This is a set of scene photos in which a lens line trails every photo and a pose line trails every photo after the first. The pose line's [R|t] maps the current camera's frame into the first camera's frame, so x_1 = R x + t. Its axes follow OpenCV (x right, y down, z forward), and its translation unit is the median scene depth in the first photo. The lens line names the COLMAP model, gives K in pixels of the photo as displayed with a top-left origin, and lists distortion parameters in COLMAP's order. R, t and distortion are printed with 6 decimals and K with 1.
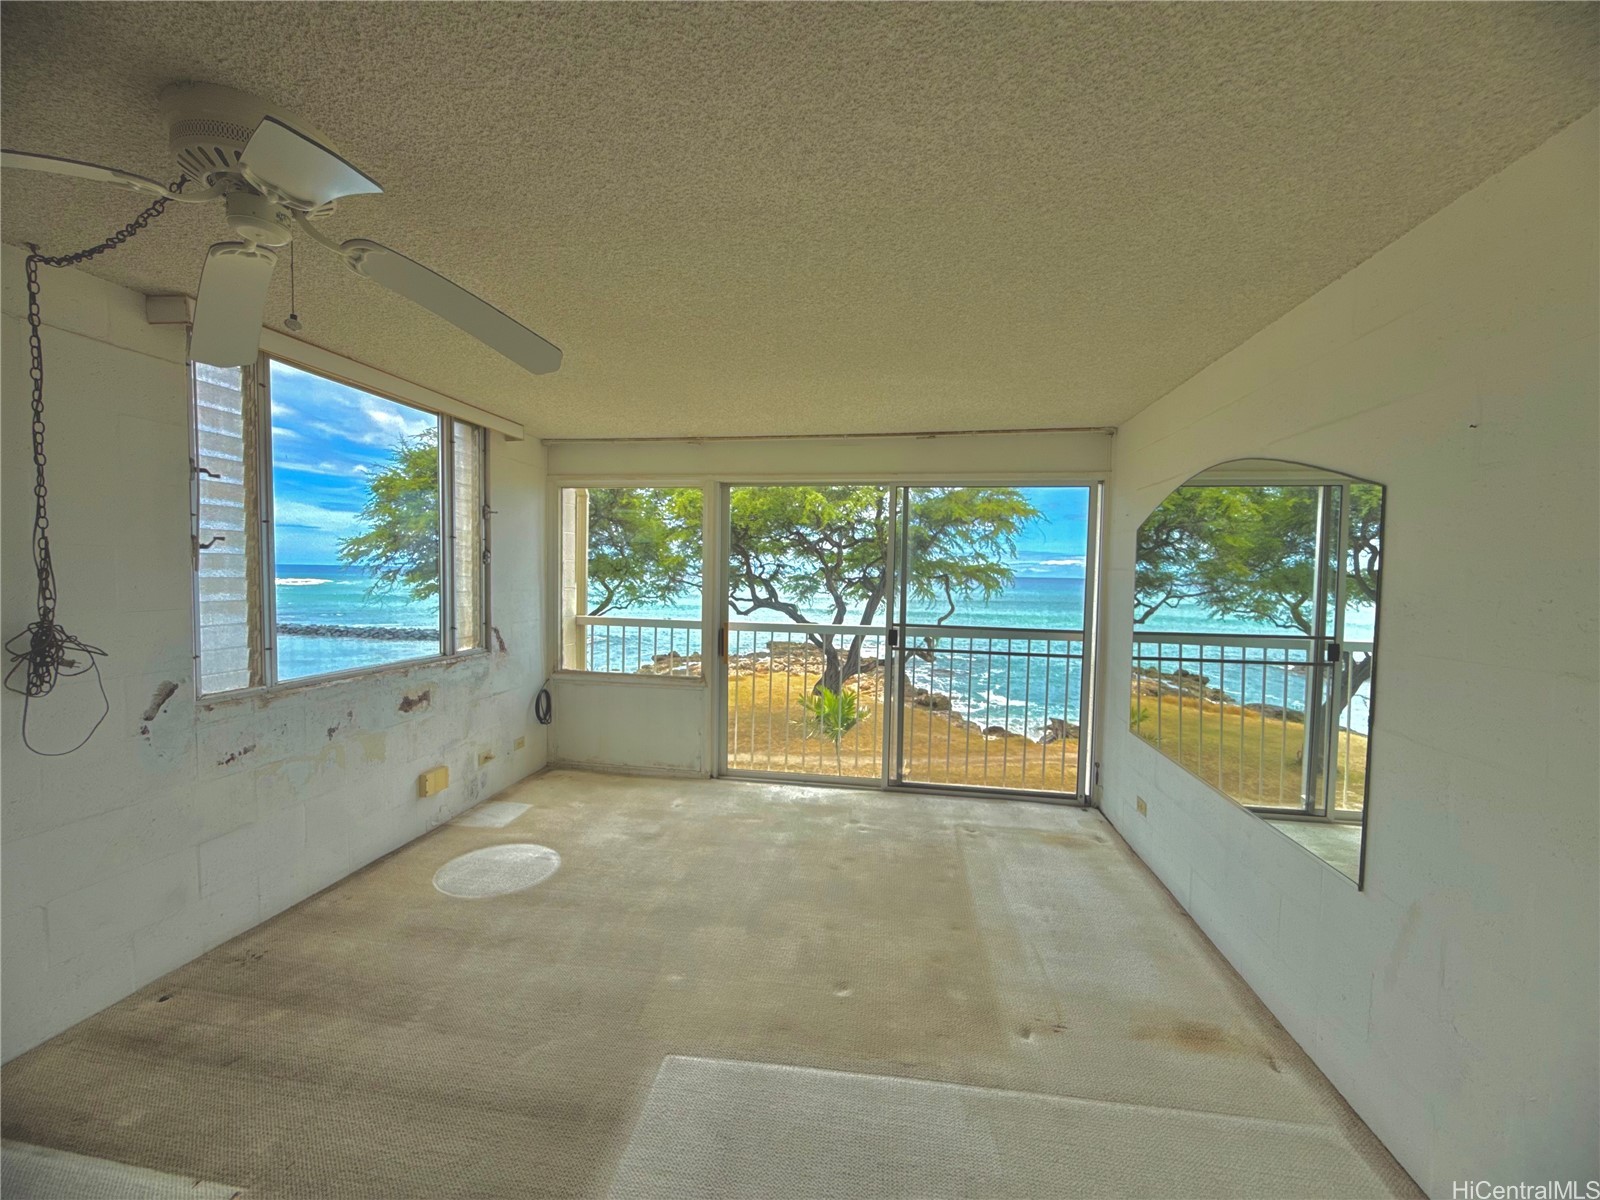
lens RADIAL K [[637.6, 0, 798.2], [0, 637.6, 603.2], [0, 0, 1]] dist [0.000257, -0.000184]
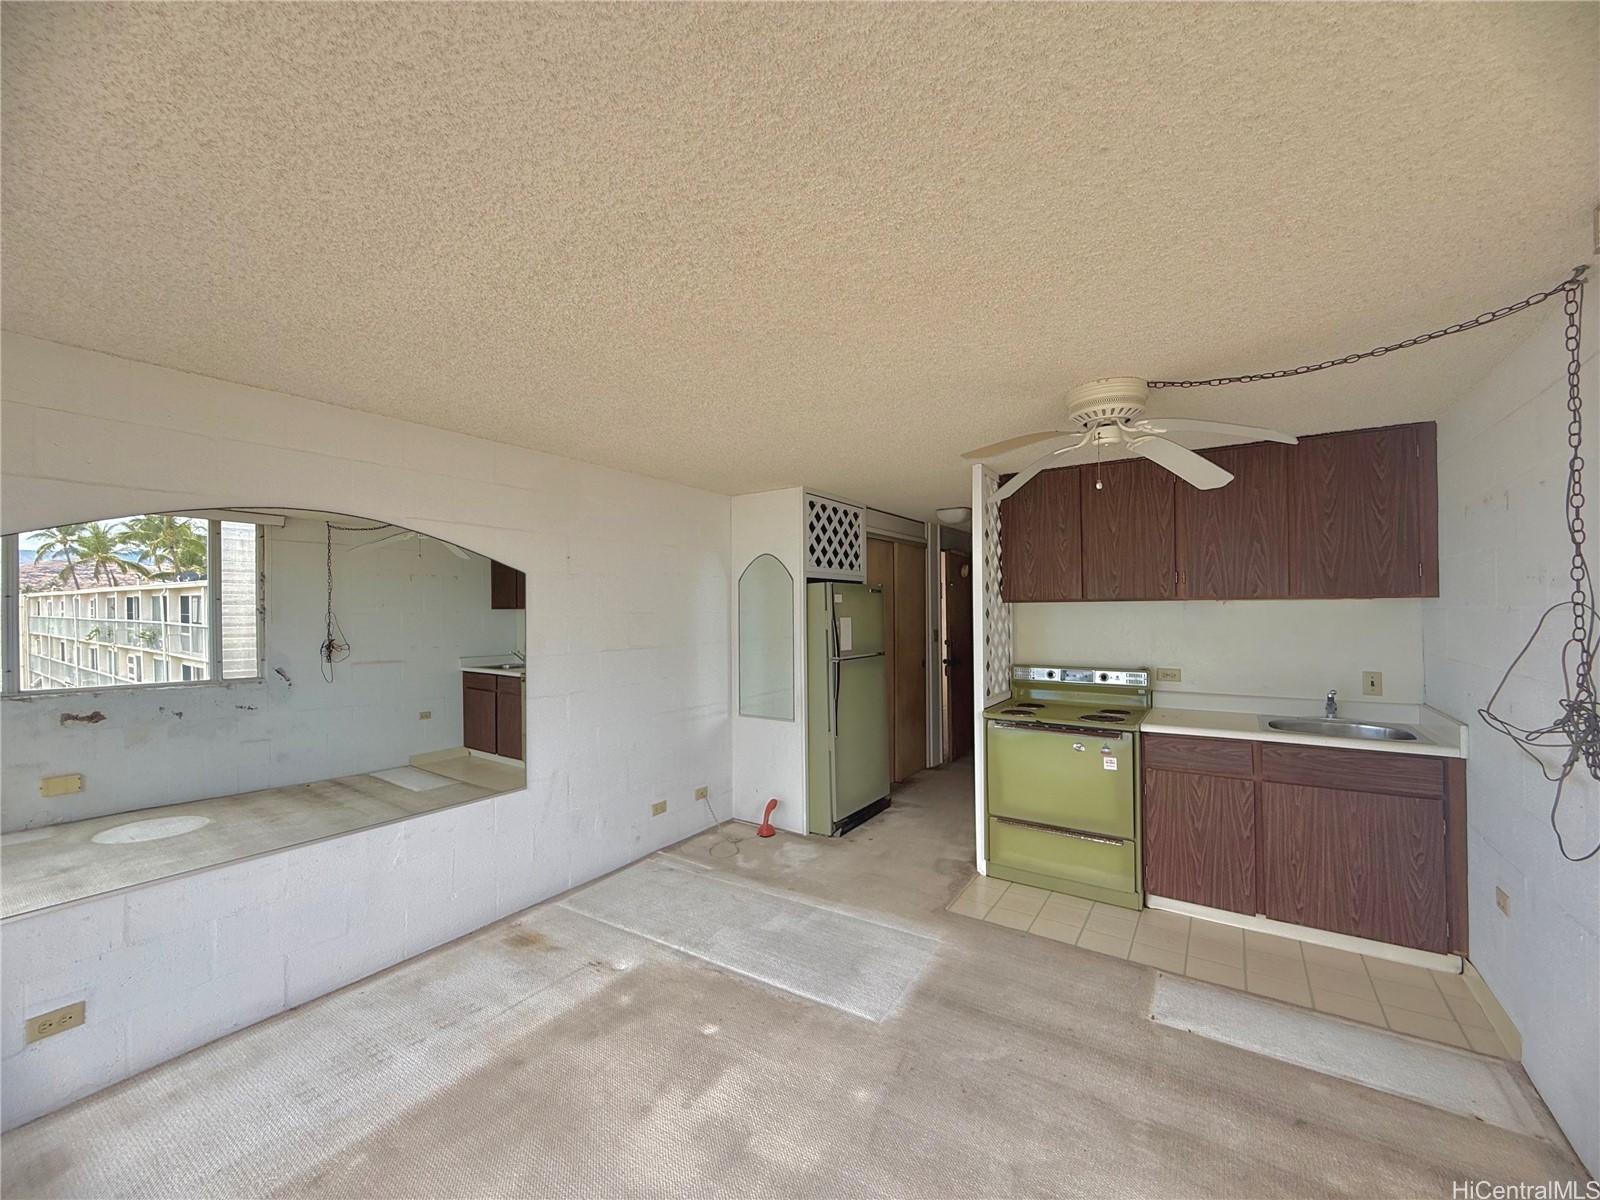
lens RADIAL K [[637.6, 0, 797.1], [0, 637.6, 600.6], [0, 0, 1]] dist [0.000257, -0.000184]
pose [[-0.904651, -0.003999, 0.426134, -0.259869], [0.014501, 0.999088, 0.040162, -0.067271], [-0.425906, 0.042512, -0.903768, 0.961236]]
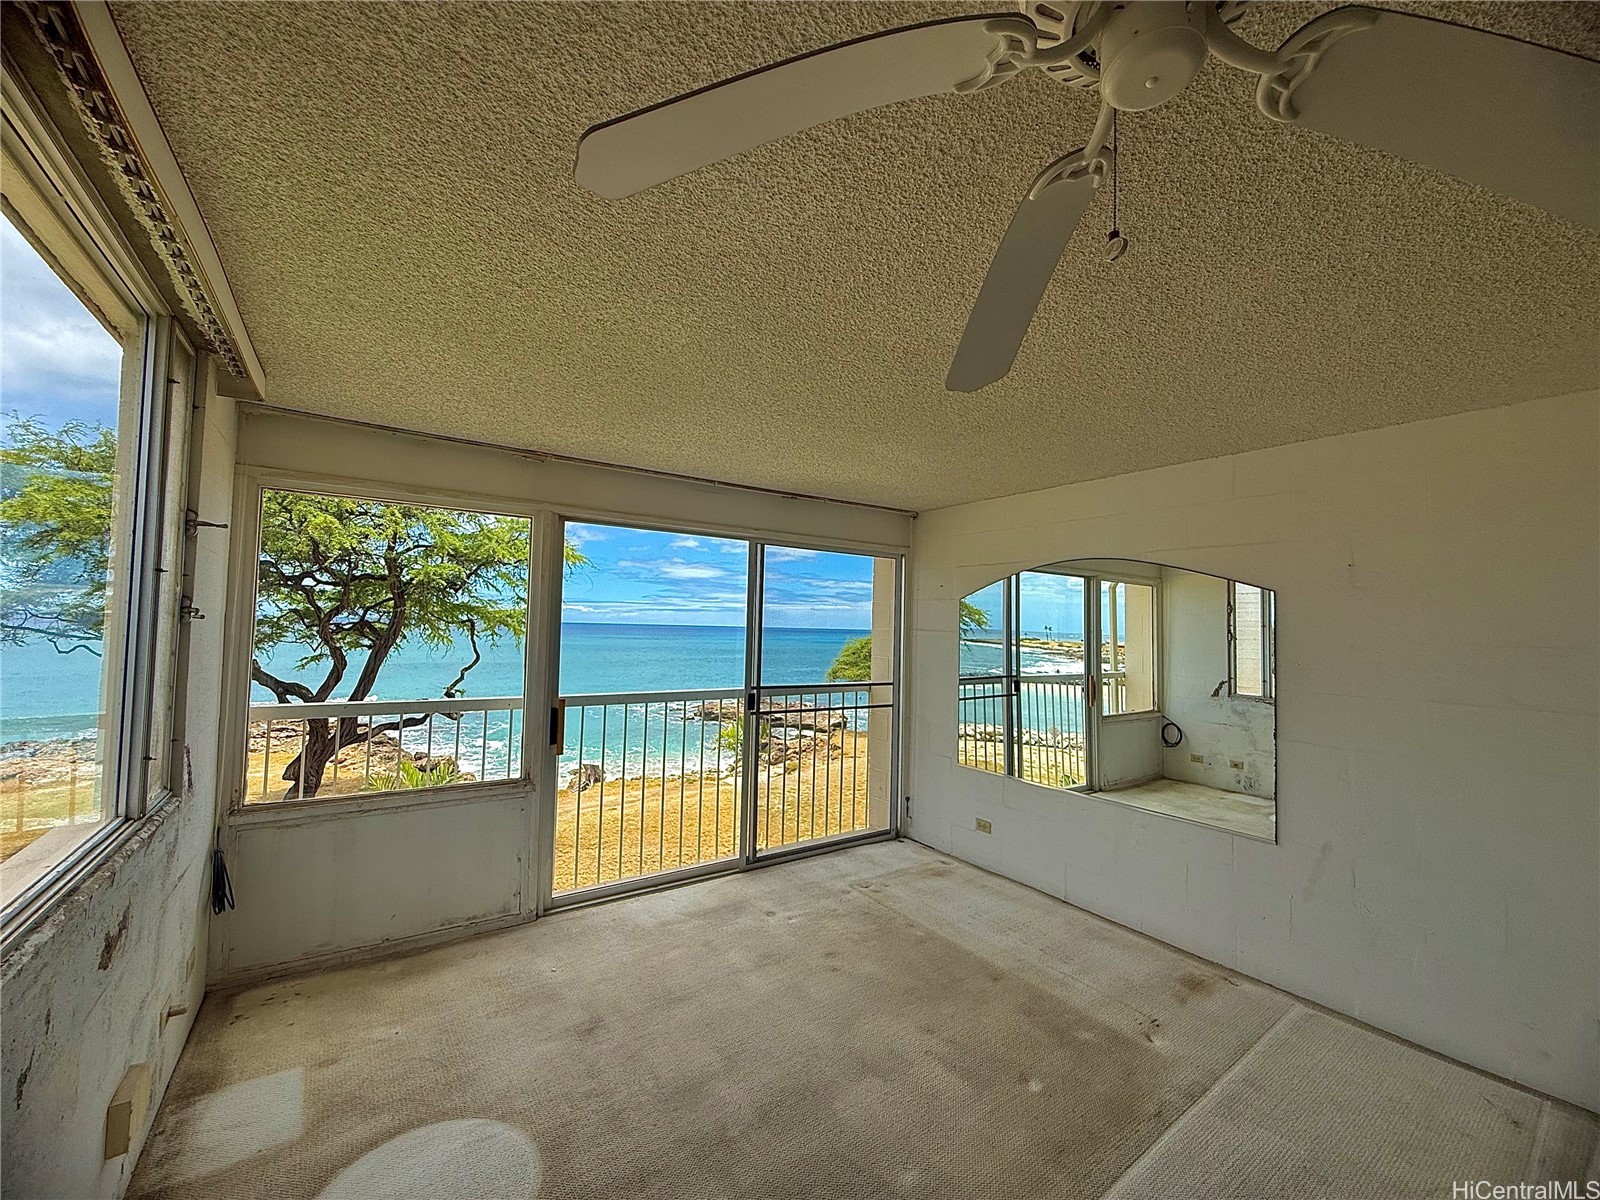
lens RADIAL K [[637.6, 0, 797.3], [0, 637.6, 600.7], [0, 0, 1]] dist [0.000257, -0.000184]
pose [[0.722067, 0.027832, 0.691263, -0.451945], [0.022163, 0.997747, -0.063323, -0.033302], [-0.691468, 0.061044, 0.719823, 0.266221]]
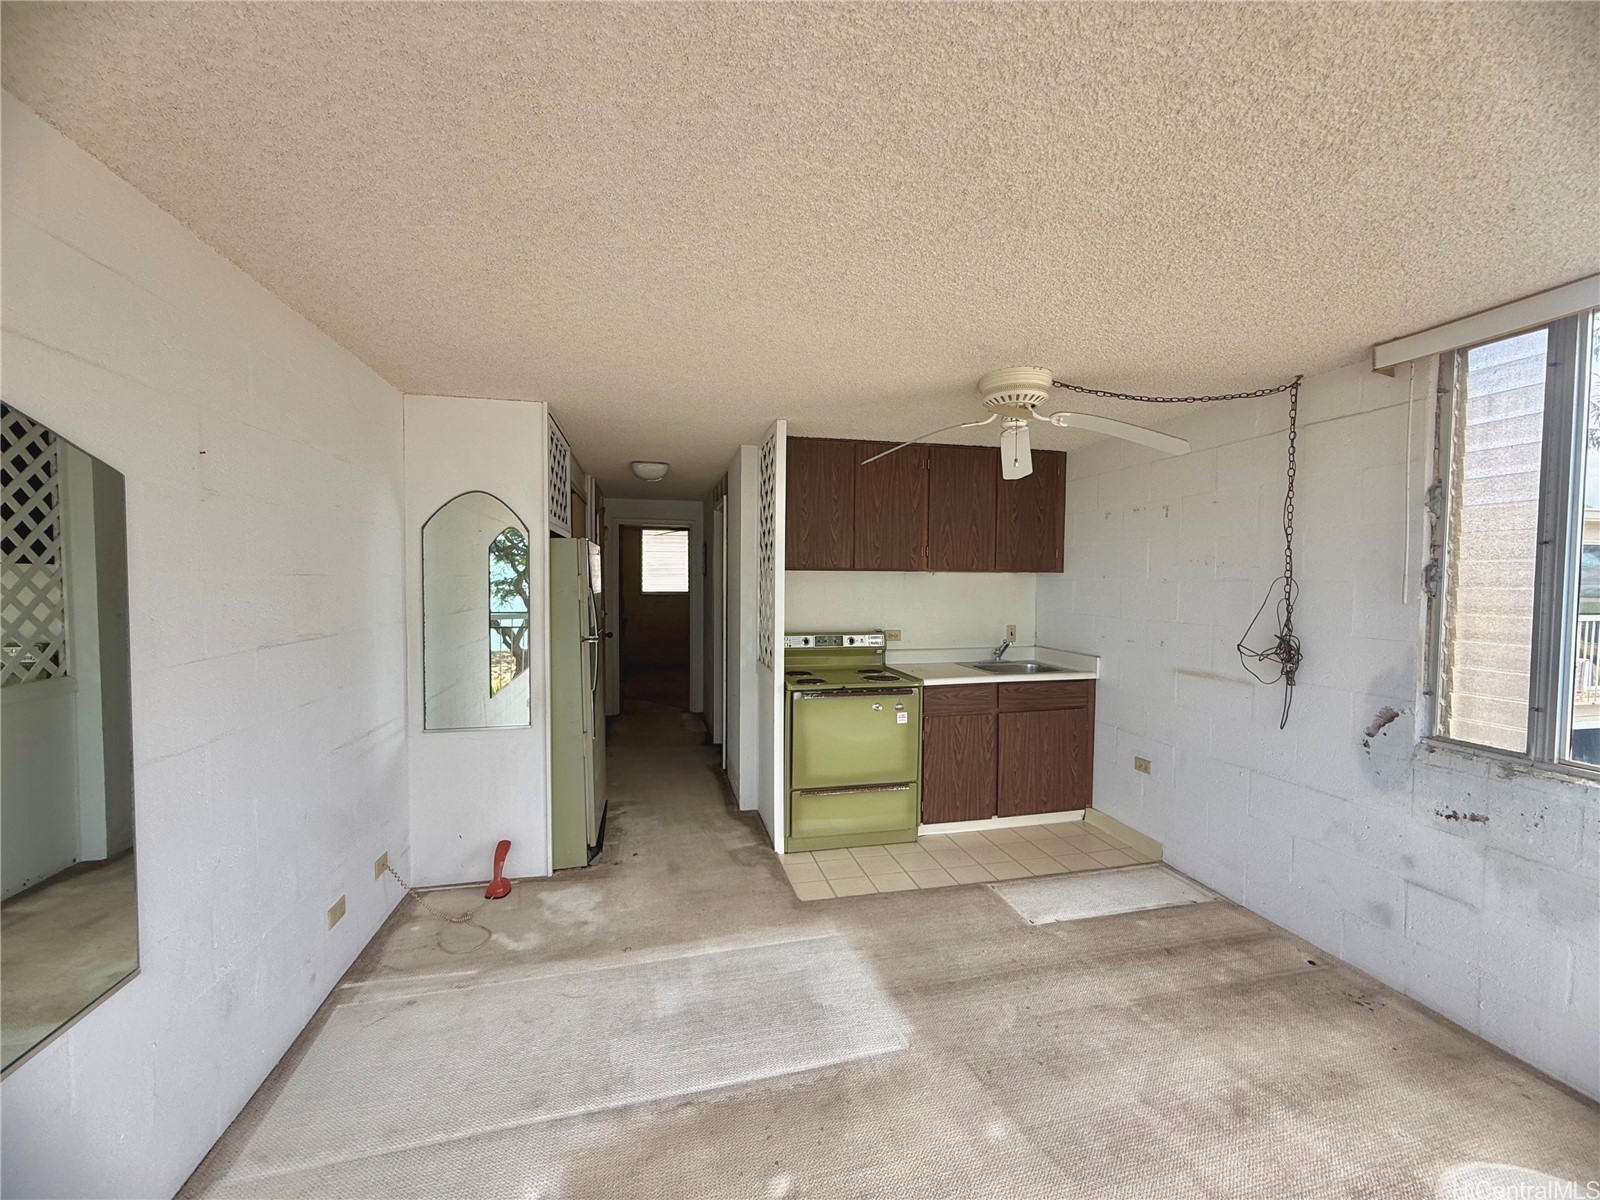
lens RADIAL K [[637.6, 0, 791.0], [0, 637.6, 601.7], [0, 0, 1]] dist [0.000257, -0.000184]
pose [[-0.928625, -0.010457, -0.370873, 0.172332], [-0.042009, 0.996138, 0.077100, -0.048118], [0.368634, 0.087177, -0.925478, 0.832793]]
